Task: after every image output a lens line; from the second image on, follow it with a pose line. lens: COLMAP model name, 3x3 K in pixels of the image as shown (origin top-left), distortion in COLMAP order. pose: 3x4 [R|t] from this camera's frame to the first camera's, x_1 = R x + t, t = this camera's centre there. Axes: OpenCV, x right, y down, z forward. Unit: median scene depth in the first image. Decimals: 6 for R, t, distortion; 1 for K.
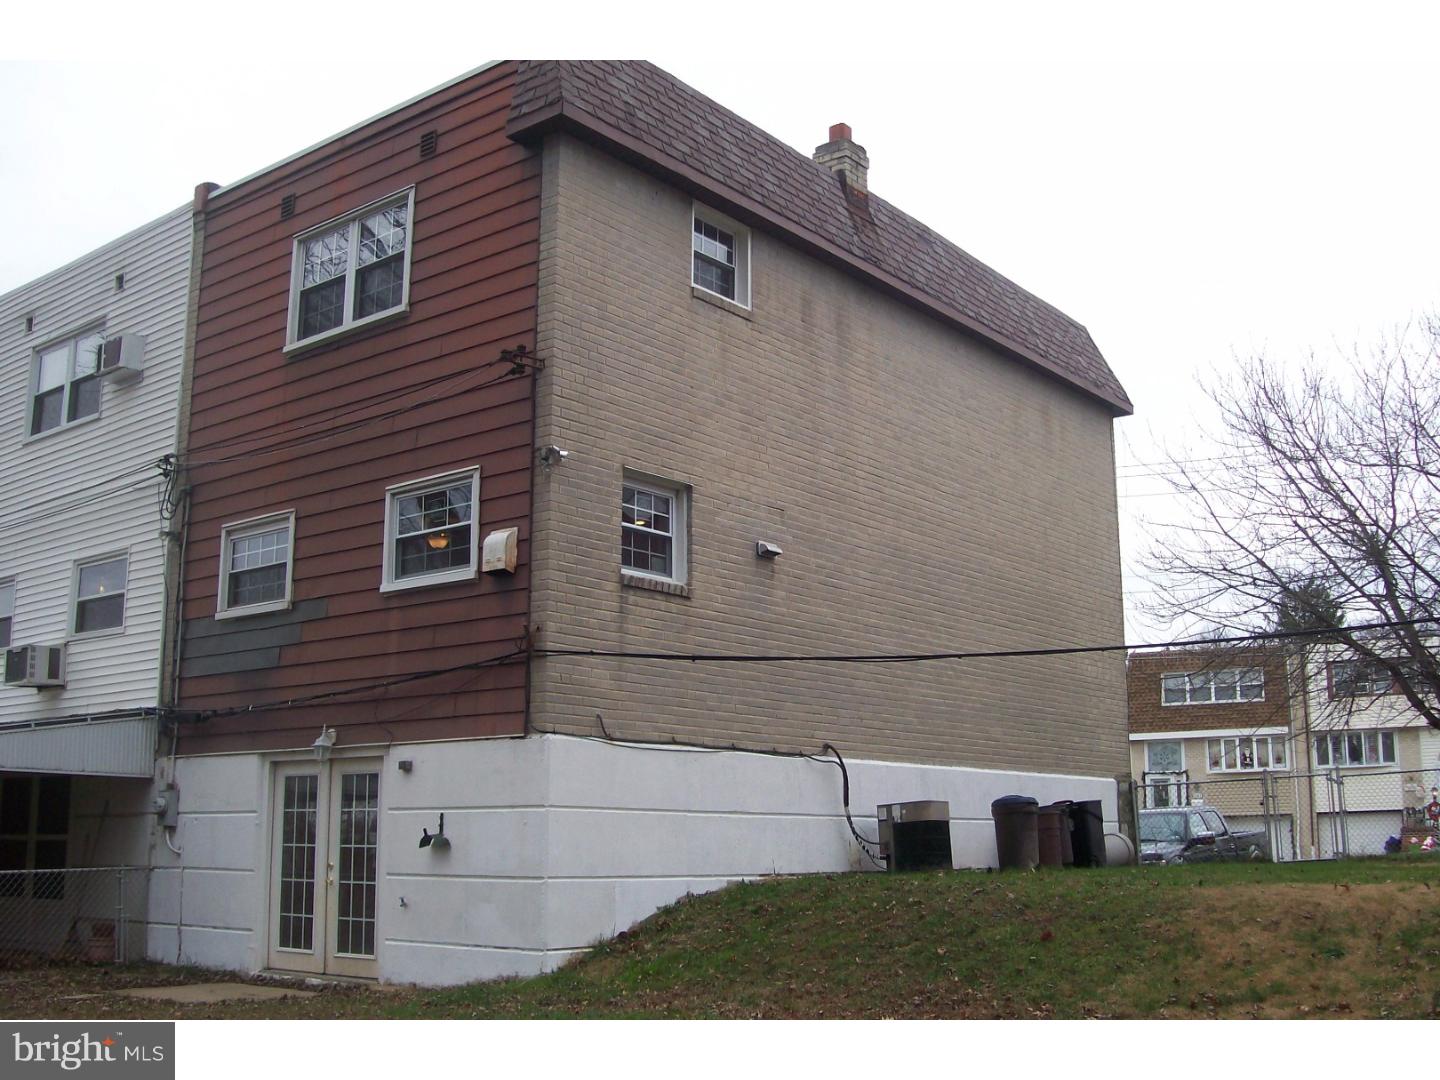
lens RADIAL K [[1575.9, 0, 726.3], [0, 1575.9, 521.0], [0, 0, 1]] dist [-0.162188, 0.120974]
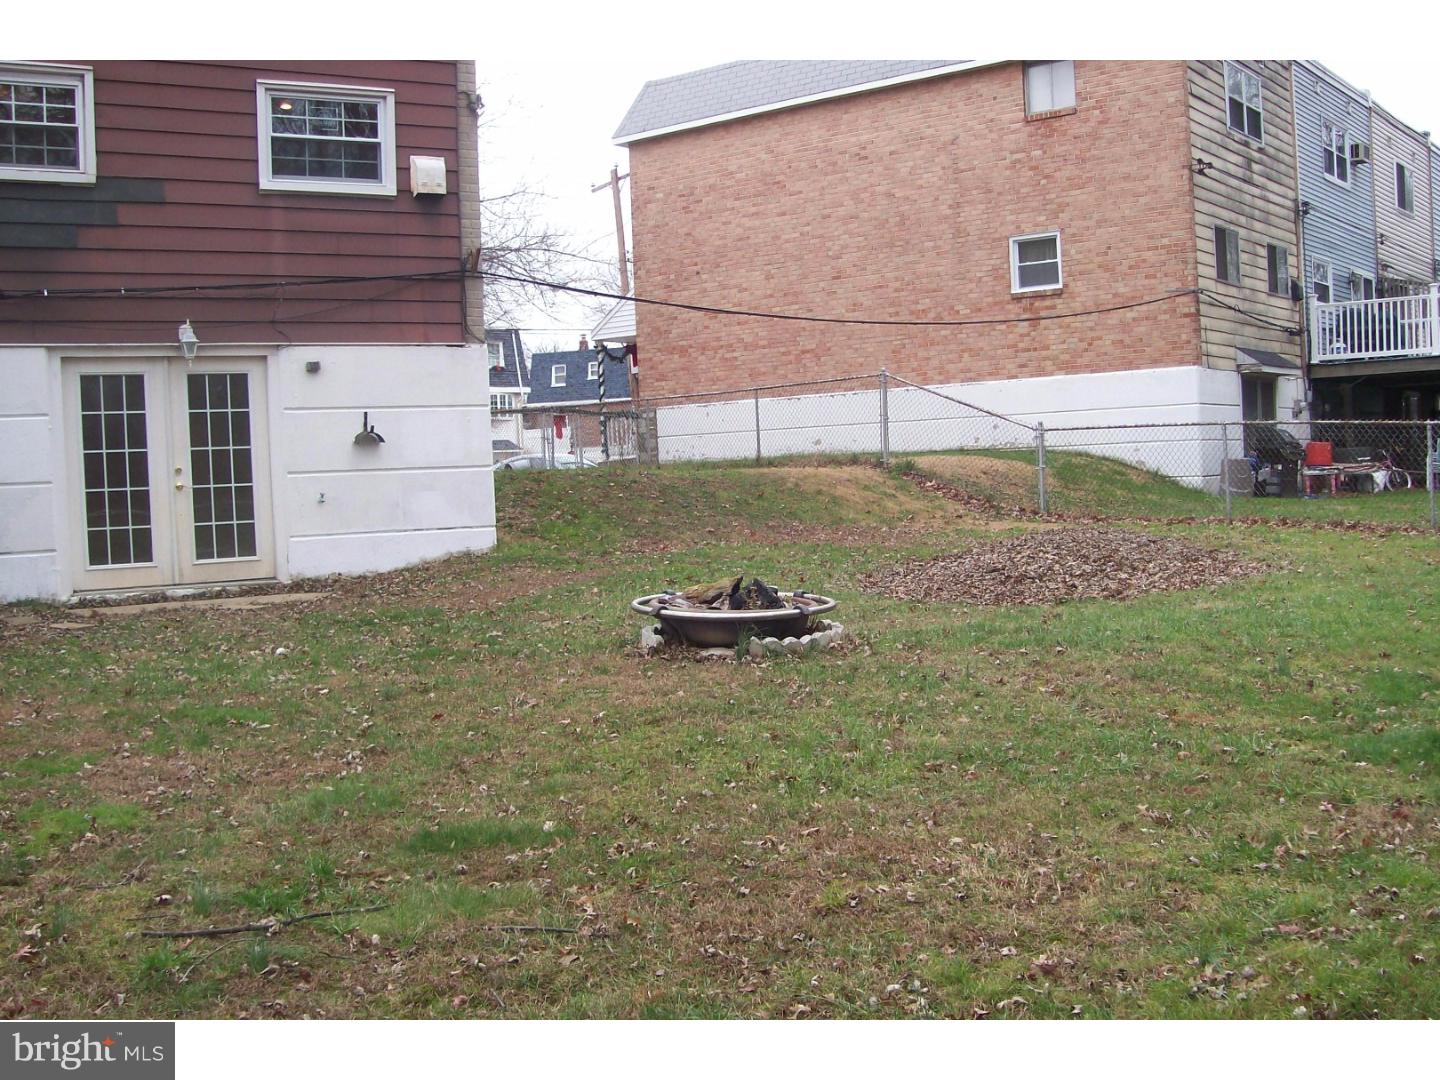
lens RADIAL K [[1575.9, 0, 726.3], [0, 1575.9, 521.0], [0, 0, 1]] dist [-0.162188, 0.120974]
pose [[0.344077, -0.027068, 0.938551, -1.045159], [-0.146974, 0.985710, 0.082309, 0.129929], [-0.927367, -0.166263, 0.335182, 0.382162]]
